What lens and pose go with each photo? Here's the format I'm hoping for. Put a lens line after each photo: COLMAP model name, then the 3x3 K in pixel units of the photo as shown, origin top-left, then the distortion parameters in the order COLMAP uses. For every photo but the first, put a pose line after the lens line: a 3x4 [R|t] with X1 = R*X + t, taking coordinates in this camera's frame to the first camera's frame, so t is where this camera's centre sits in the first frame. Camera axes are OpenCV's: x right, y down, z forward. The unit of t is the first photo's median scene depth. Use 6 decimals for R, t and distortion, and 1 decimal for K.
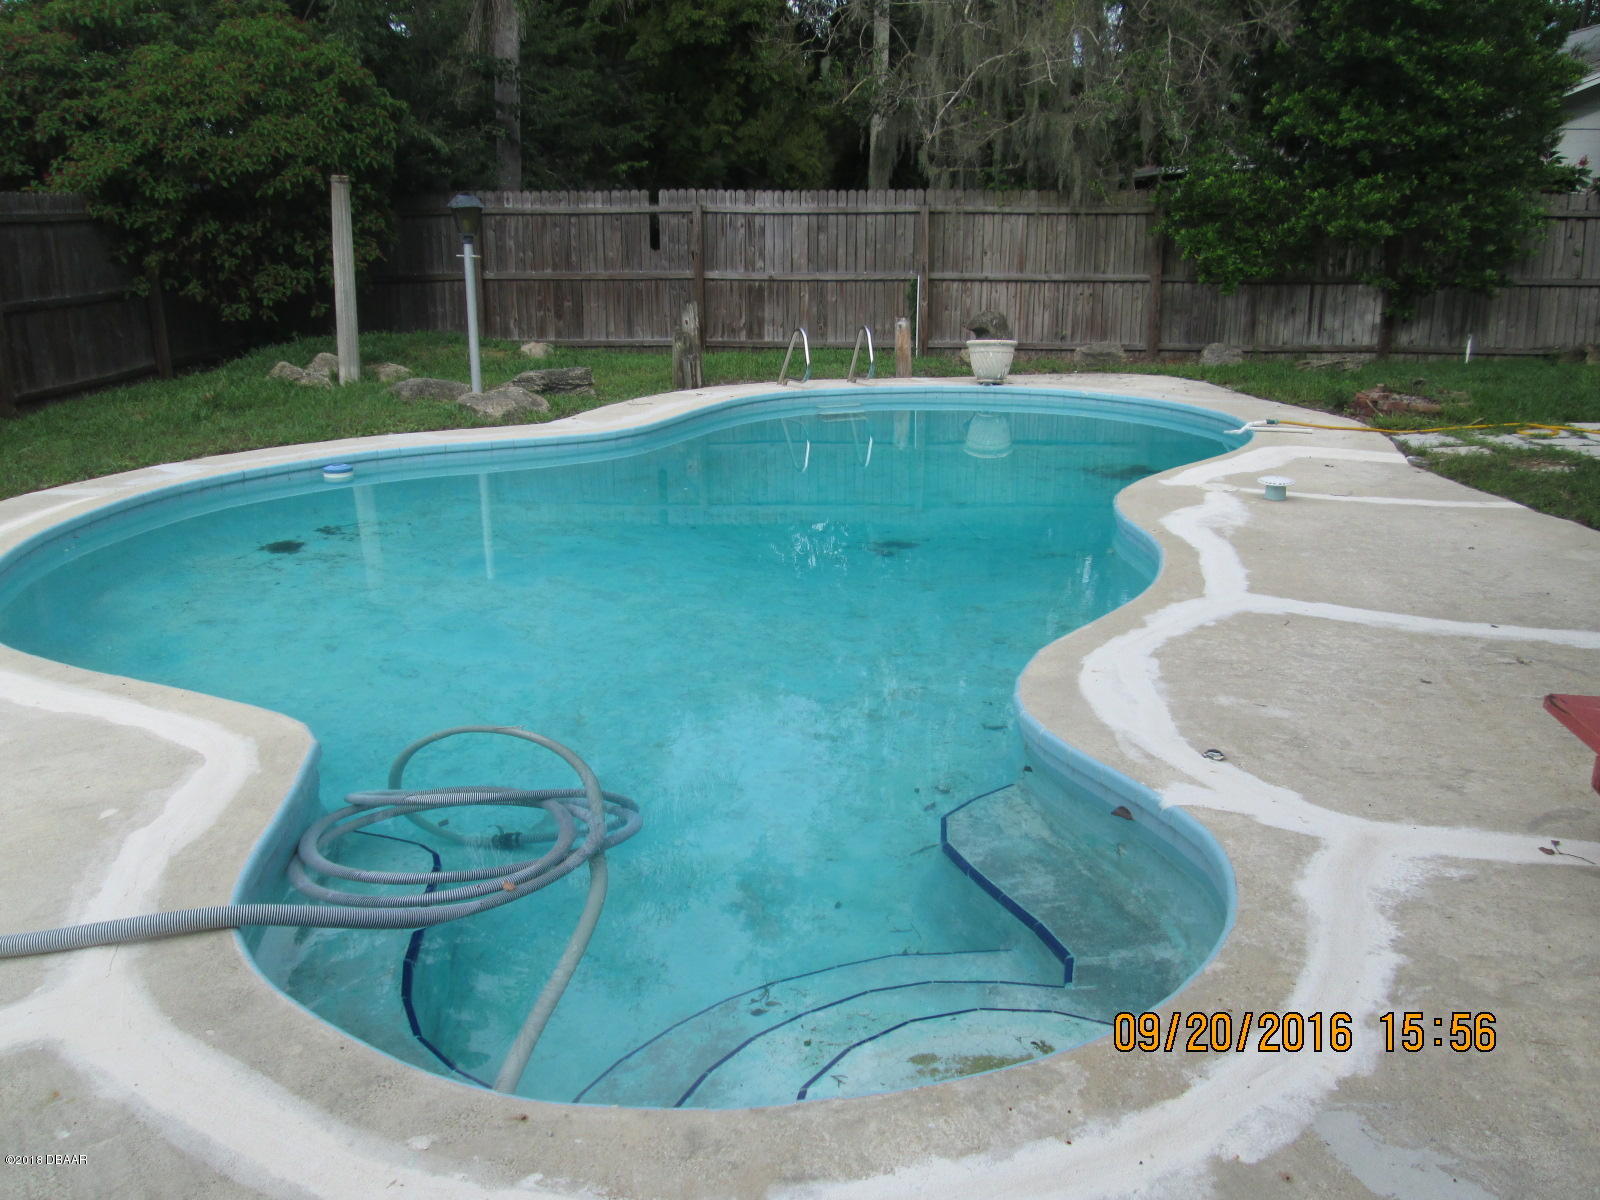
lens RADIAL K [[1346.7, 0, 801.1], [0, 1346.7, 597.8], [0, 0, 1]] dist [-0.072714, 0.032338]
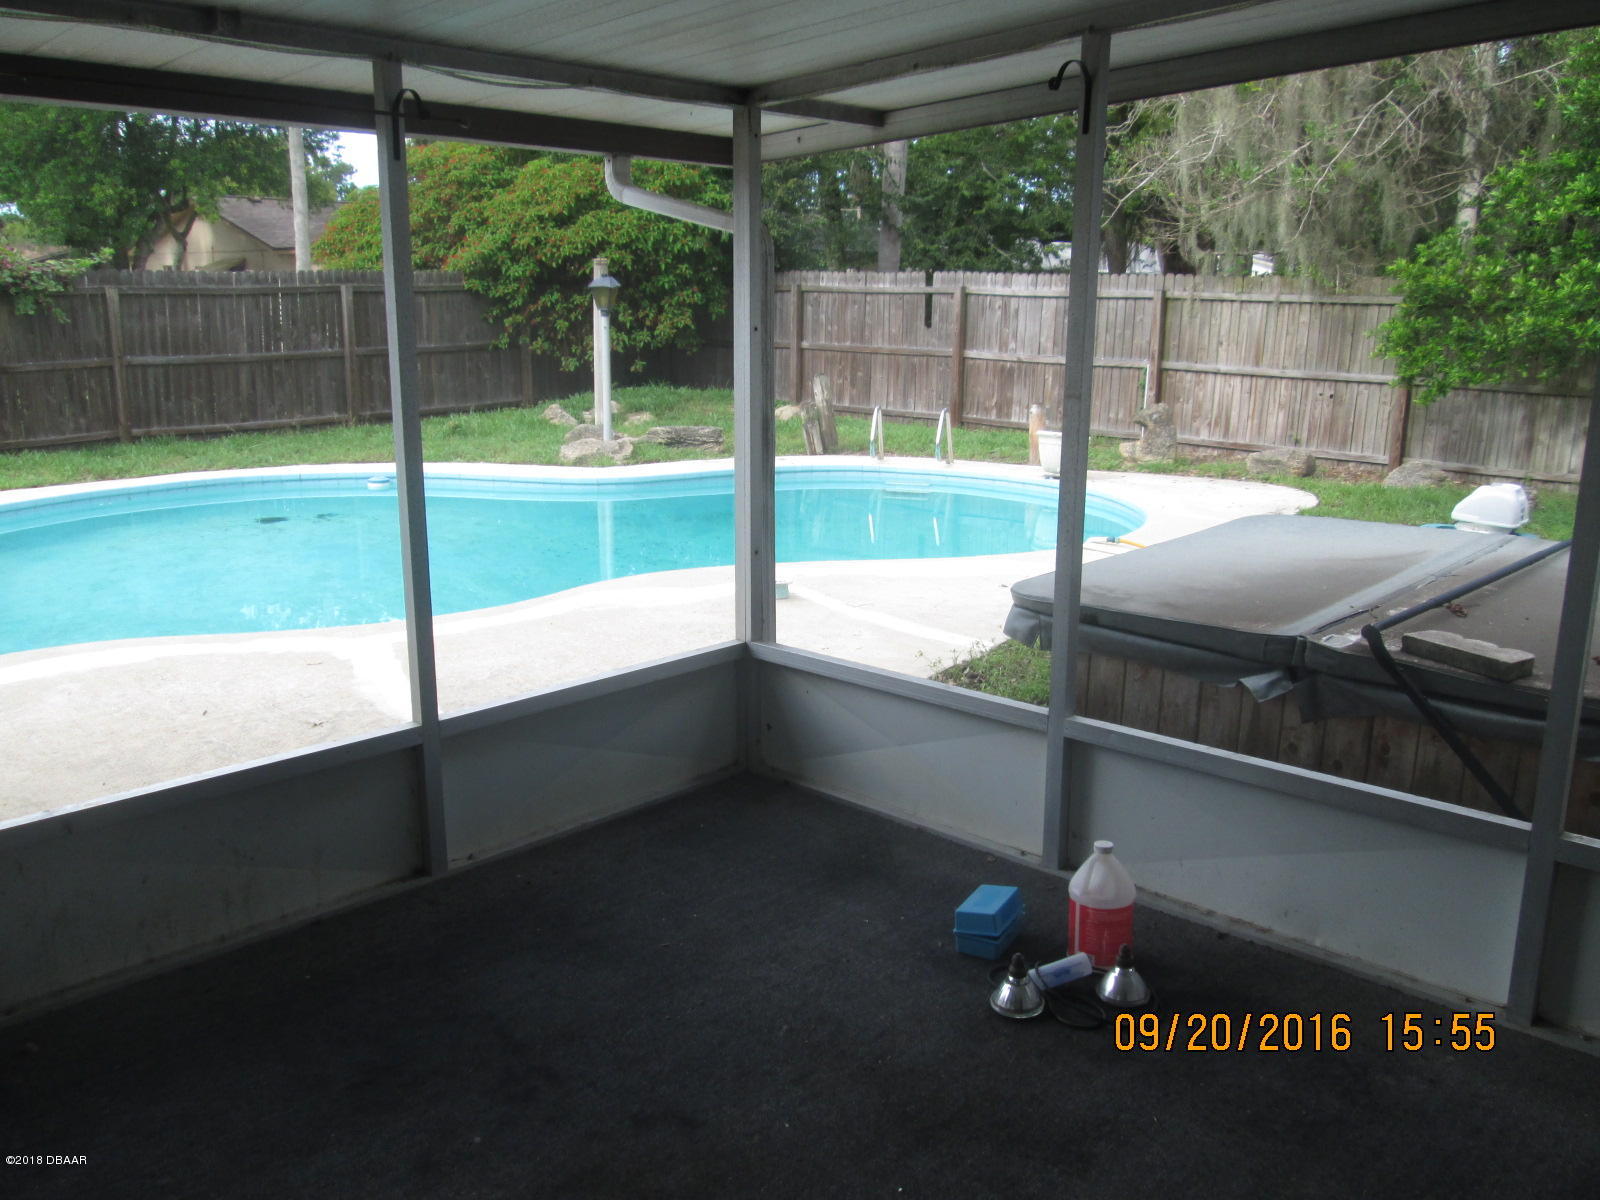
lens RADIAL K [[1346.7, 0, 798.2], [0, 1346.7, 602.8], [0, 0, 1]] dist [-0.072714, 0.032338]
pose [[0.778320, 0.154392, -0.608590, 0.494550], [-0.181578, 0.983226, 0.017215, -0.046156], [0.601039, 0.097108, 0.793298, 0.119088]]
